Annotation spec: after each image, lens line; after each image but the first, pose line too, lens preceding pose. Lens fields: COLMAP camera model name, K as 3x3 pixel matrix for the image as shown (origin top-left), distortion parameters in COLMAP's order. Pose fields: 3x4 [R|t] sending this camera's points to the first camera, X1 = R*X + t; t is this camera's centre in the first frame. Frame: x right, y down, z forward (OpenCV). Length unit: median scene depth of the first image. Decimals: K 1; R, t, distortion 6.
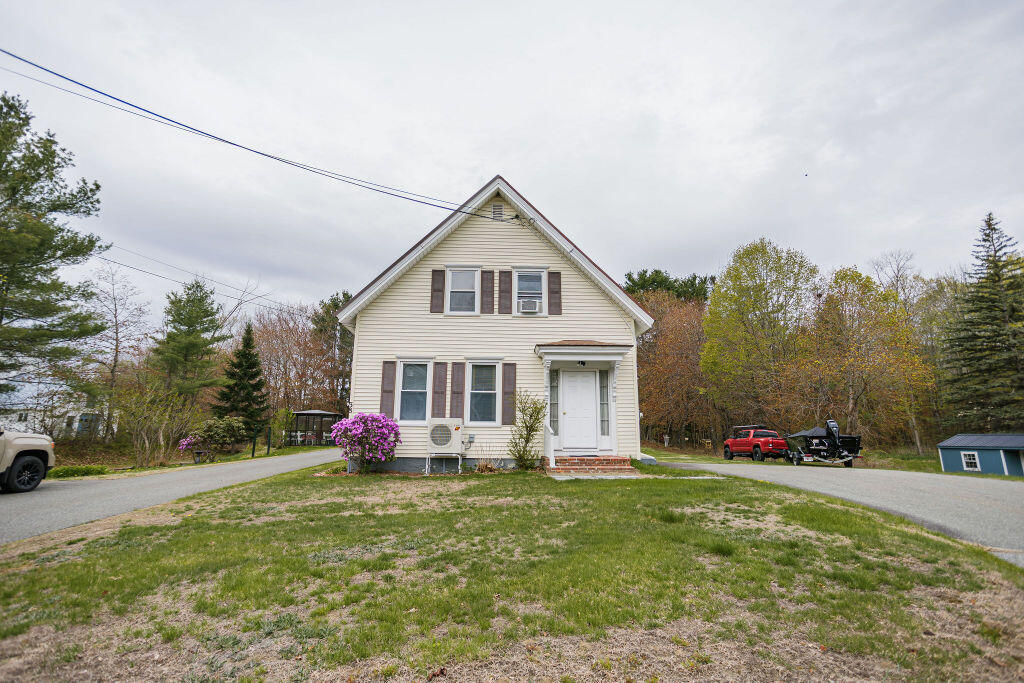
lens RADIAL K [[492.6, 0, 506.1], [0, 492.6, 342.3], [0, 0, 1]] dist [-0.022968, 0.007450]
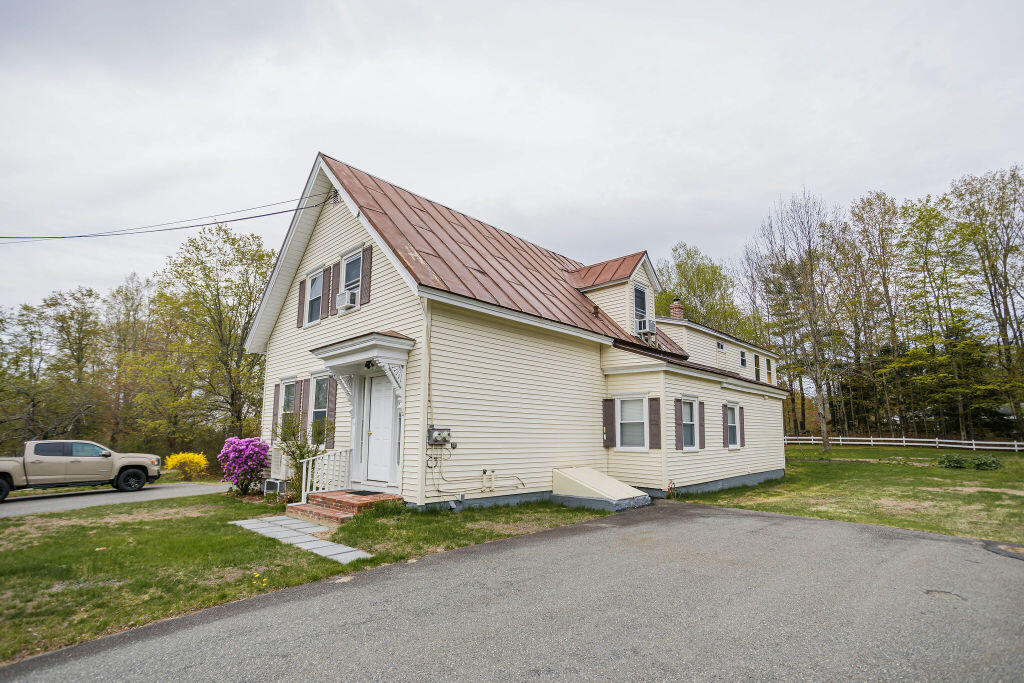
lens RADIAL K [[492.6, 0, 510.3], [0, 492.6, 381.0], [0, 0, 1]] dist [-0.022968, 0.007450]
pose [[0.698087, -0.089663, -0.710377, 0.788422], [0.135430, 0.990754, 0.008036, 0.085670], [0.703089, -0.101816, 0.703775, 0.620642]]
